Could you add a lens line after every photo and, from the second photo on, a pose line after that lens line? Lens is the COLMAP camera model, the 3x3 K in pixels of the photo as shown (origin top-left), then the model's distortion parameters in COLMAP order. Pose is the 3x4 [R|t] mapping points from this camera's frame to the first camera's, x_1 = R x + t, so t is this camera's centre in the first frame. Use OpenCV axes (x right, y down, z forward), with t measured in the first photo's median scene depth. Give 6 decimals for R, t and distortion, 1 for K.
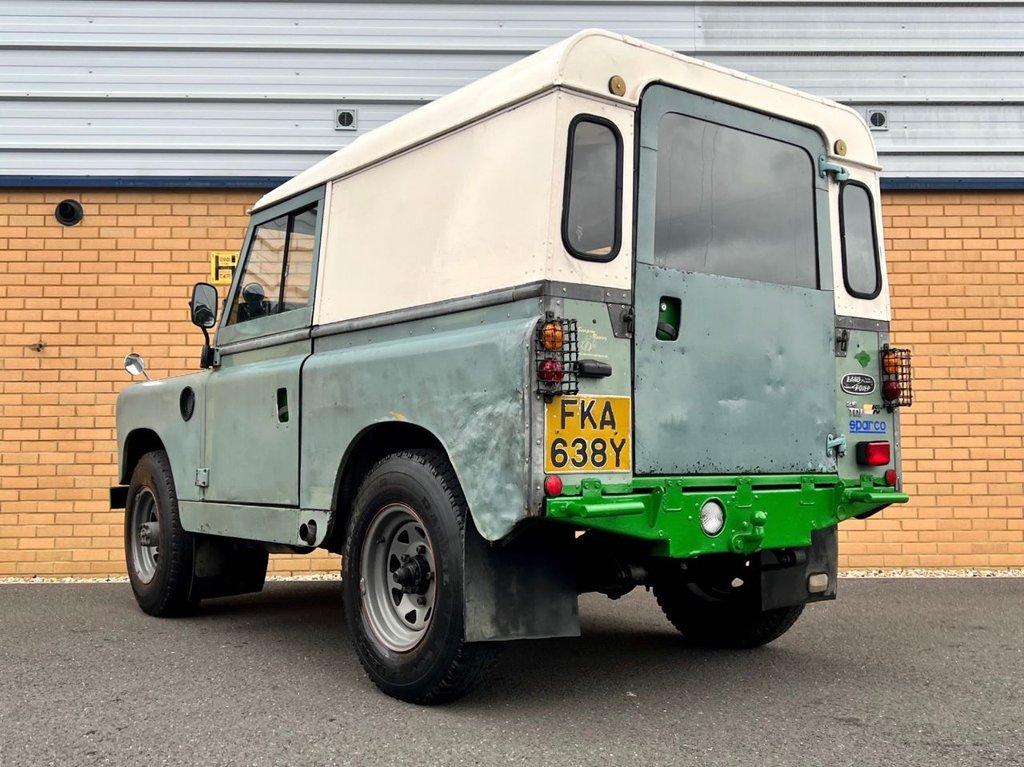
lens RADIAL K [[1111.1, 0, 558.2], [0, 1111.1, 396.8], [0, 0, 1]] dist [0.091647, -0.182829]
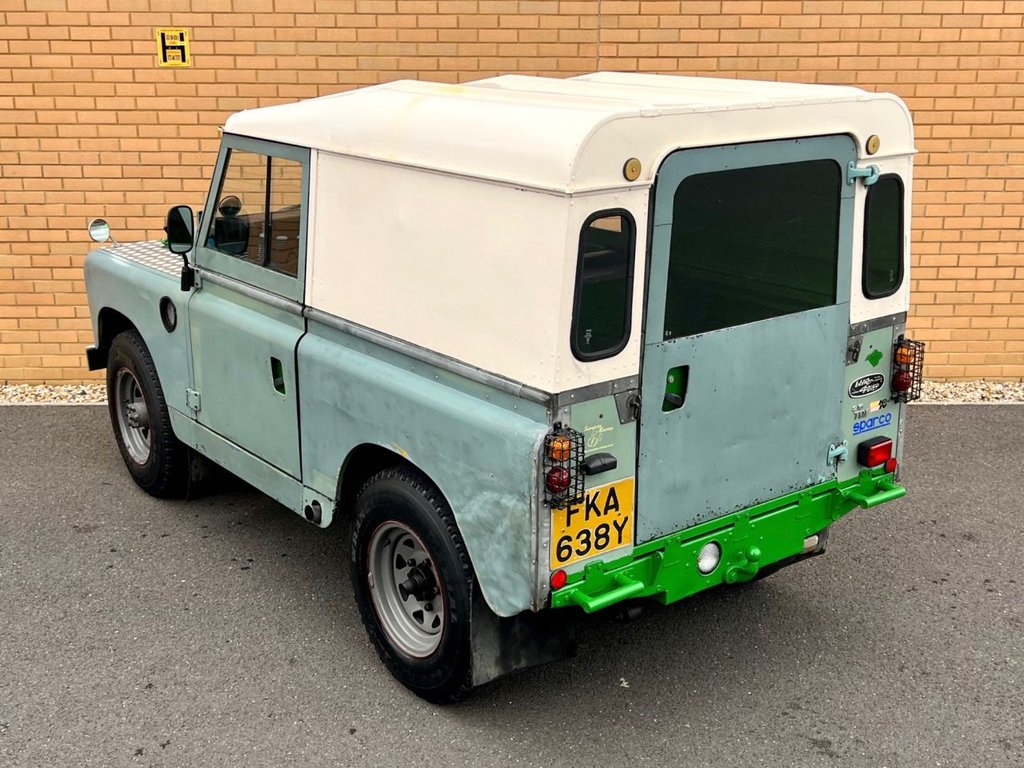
lens RADIAL K [[1265.8, 0, 528.0], [0, 1265.8, 390.5], [0, 0, 1]] dist [0.102760, -0.221824]
pose [[0.999927, 0.010647, -0.005674, -0.023613], [-0.008068, 0.939760, 0.341738, -0.416709], [0.008971, -0.341668, 0.939778, -0.057061]]
